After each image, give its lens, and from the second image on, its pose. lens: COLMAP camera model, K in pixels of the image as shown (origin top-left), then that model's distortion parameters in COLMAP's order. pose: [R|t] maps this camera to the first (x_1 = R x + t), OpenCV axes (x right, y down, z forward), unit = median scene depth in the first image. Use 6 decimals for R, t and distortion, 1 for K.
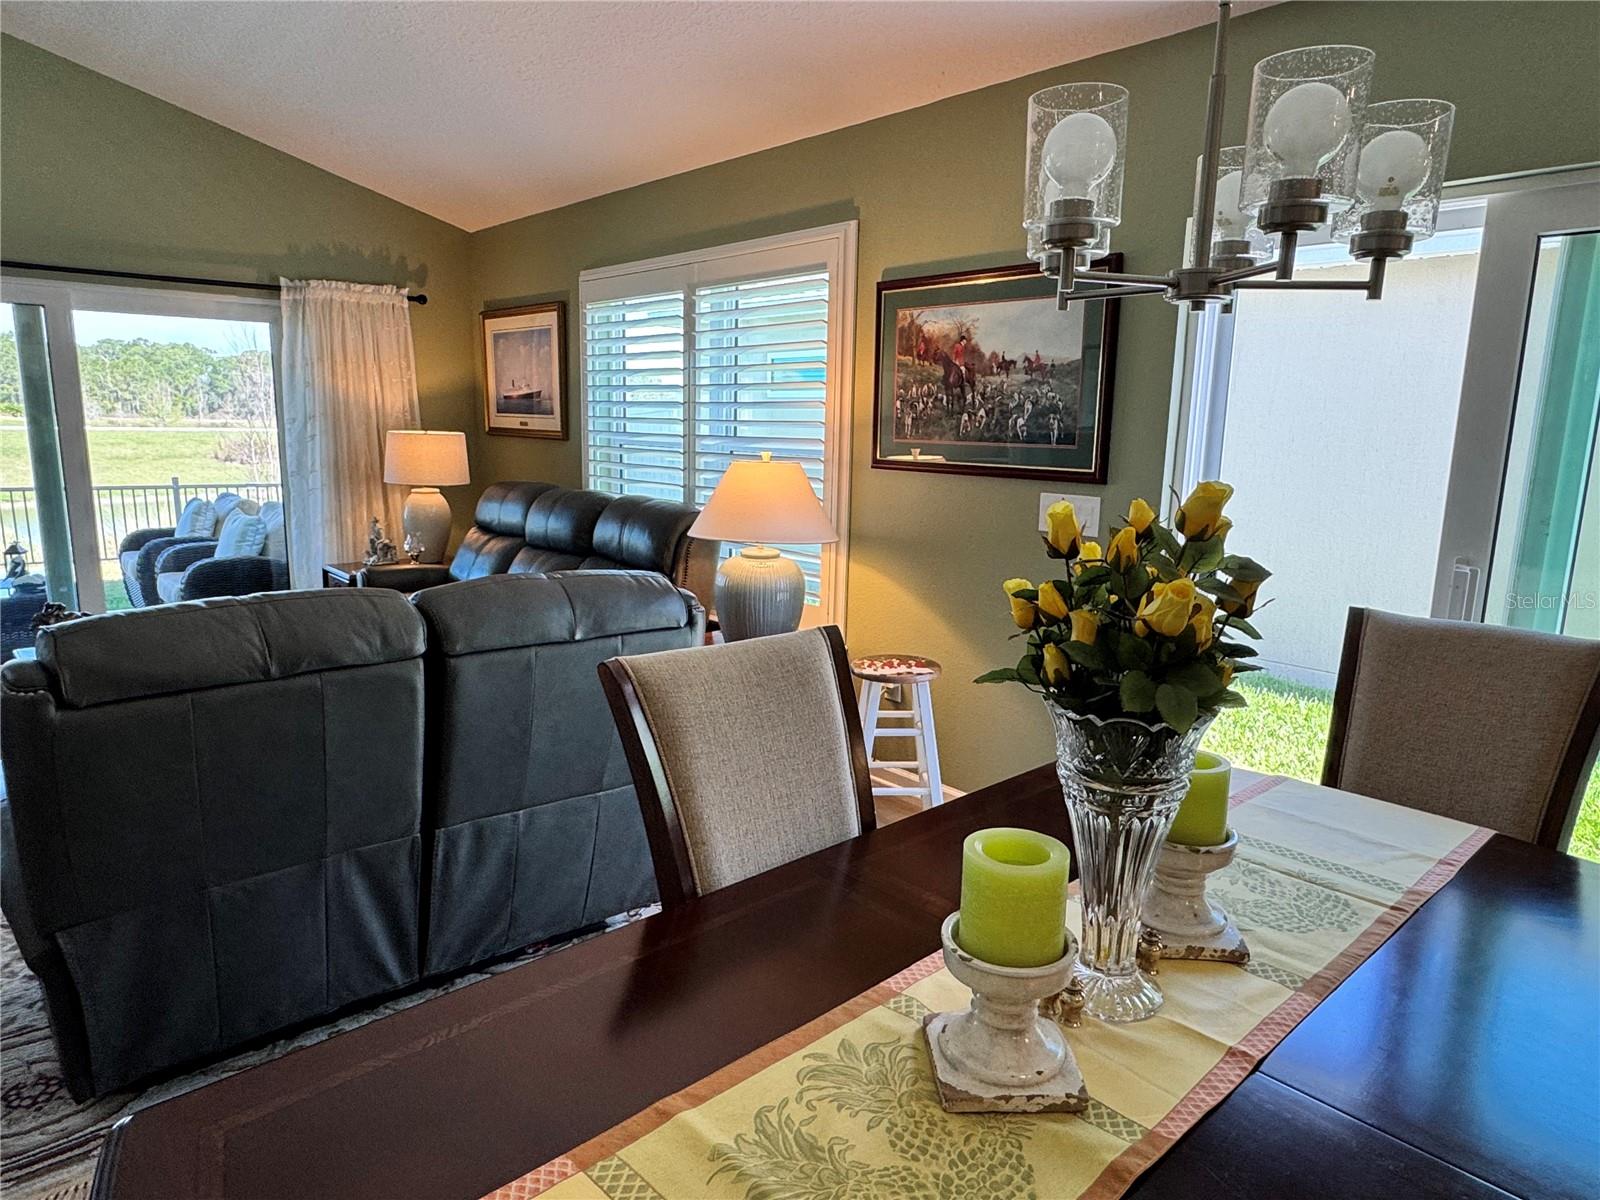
lens RADIAL K [[998.9, 0, 799.7], [0, 998.9, 596.4], [0, 0, 1]] dist [0.000240, -0.000780]
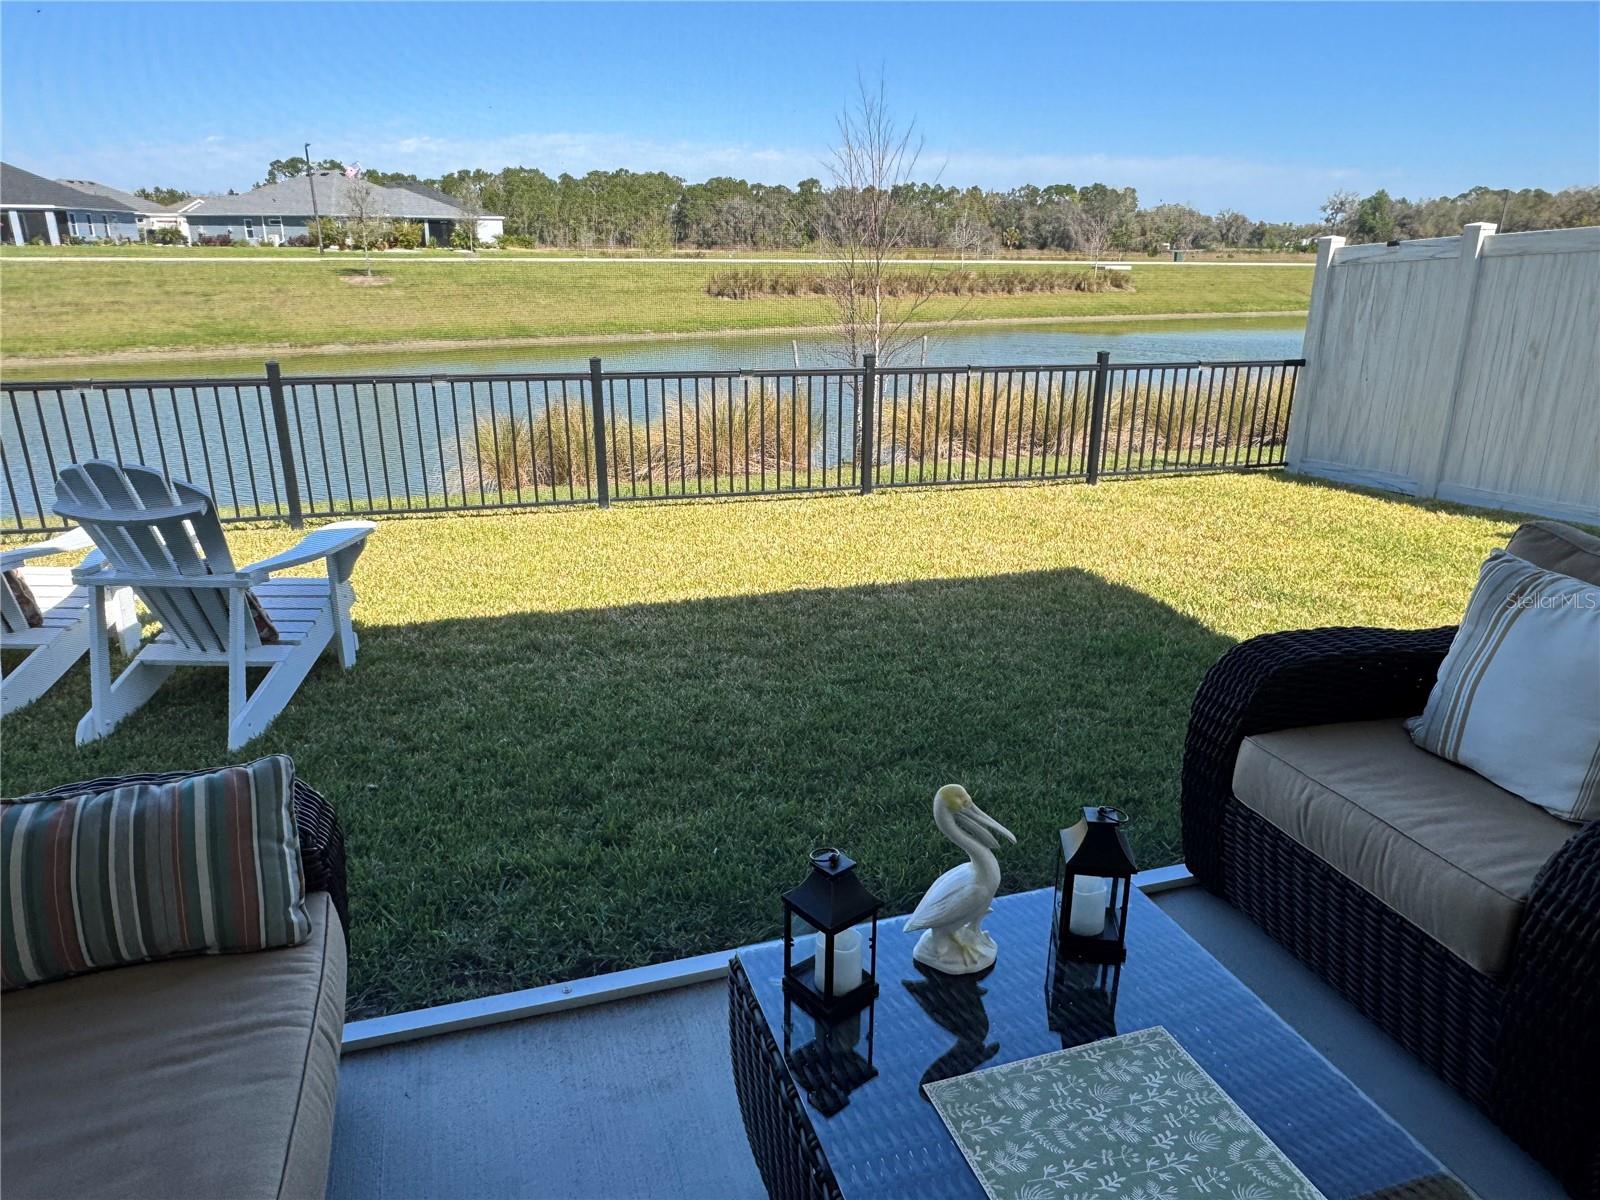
lens RADIAL K [[1064.9, 0, 806.1], [0, 1064.9, 599.2], [0, 0, 1]] dist [-0.004362, 0.002794]
pose [[0.917750, 0.116267, -0.379759, -0.802742], [-0.059992, 0.985801, 0.156833, -0.148433], [0.392601, -0.121151, 0.911694, 0.789969]]
